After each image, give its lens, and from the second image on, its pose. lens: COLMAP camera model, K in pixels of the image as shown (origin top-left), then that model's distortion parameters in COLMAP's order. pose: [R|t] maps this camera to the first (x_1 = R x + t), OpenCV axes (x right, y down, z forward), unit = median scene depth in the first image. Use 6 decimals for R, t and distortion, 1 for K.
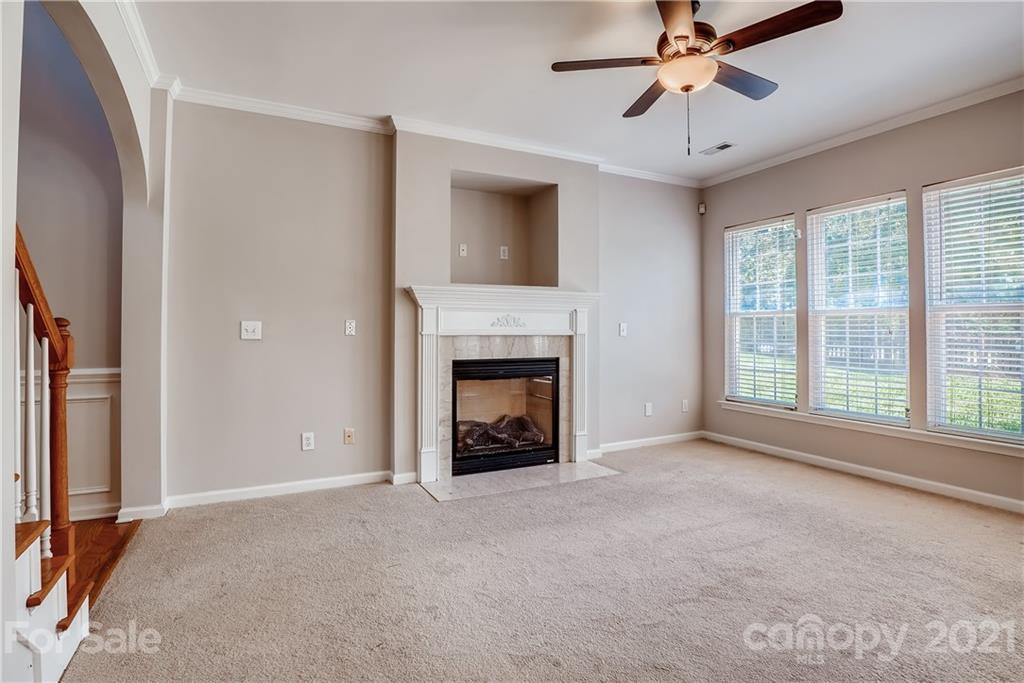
lens RADIAL K [[517.5, 0, 513.5], [0, 517.5, 318.7], [0, 0, 1]] dist [-0.033052, 0.000445]
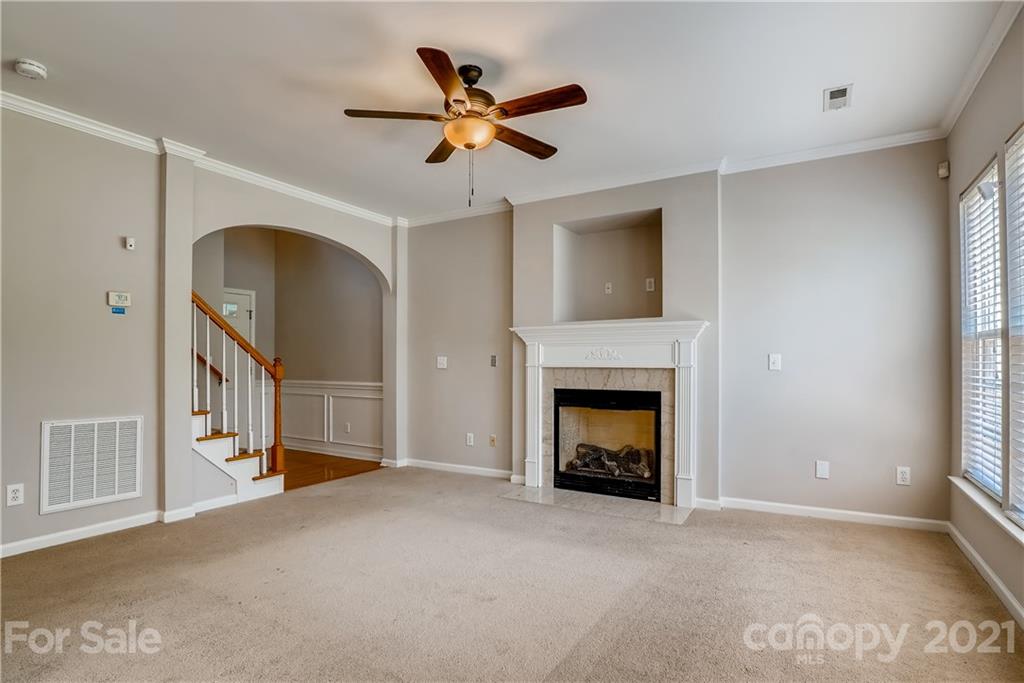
lens RADIAL K [[514.9, 0, 511.9], [0, 514.9, 357.8], [0, 0, 1]] dist [-0.045579, 0.014227]
pose [[0.538000, -0.006820, -0.842917, 0.761478], [0.019182, 0.999807, 0.004154, 0.004318], [0.842727, -0.018404, 0.538027, 0.279113]]
